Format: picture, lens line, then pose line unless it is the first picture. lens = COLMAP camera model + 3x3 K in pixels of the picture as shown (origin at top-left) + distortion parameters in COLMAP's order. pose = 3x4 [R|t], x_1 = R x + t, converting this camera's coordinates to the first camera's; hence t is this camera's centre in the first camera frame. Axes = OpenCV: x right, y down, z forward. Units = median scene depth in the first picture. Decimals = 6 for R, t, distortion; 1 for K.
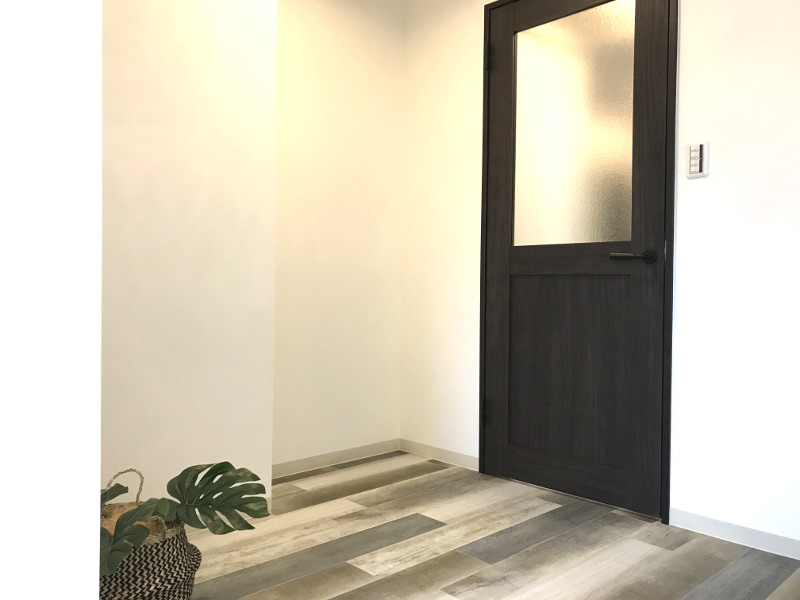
lens RADIAL K [[658.8, 0, 404.7], [0, 658.8, 299.8], [0, 0, 1]] dist [0.026497, -0.009154]
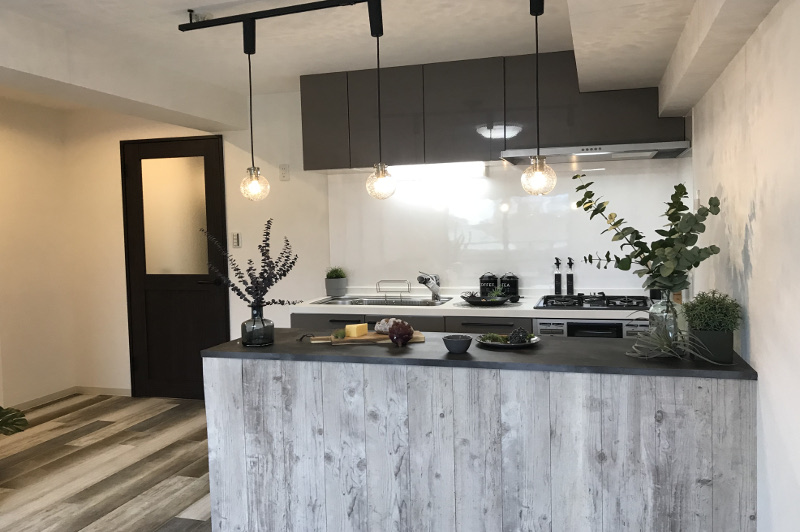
lens RADIAL K [[656.5, 0, 403.7], [0, 656.5, 272.3], [0, 0, 1]] dist [0.087301, 0.003553]
pose [[0.861978, -0.058529, 0.503555, -0.174689], [0.032915, 0.997678, 0.059617, -0.192047], [-0.505875, -0.034814, 0.861904, -1.119007]]
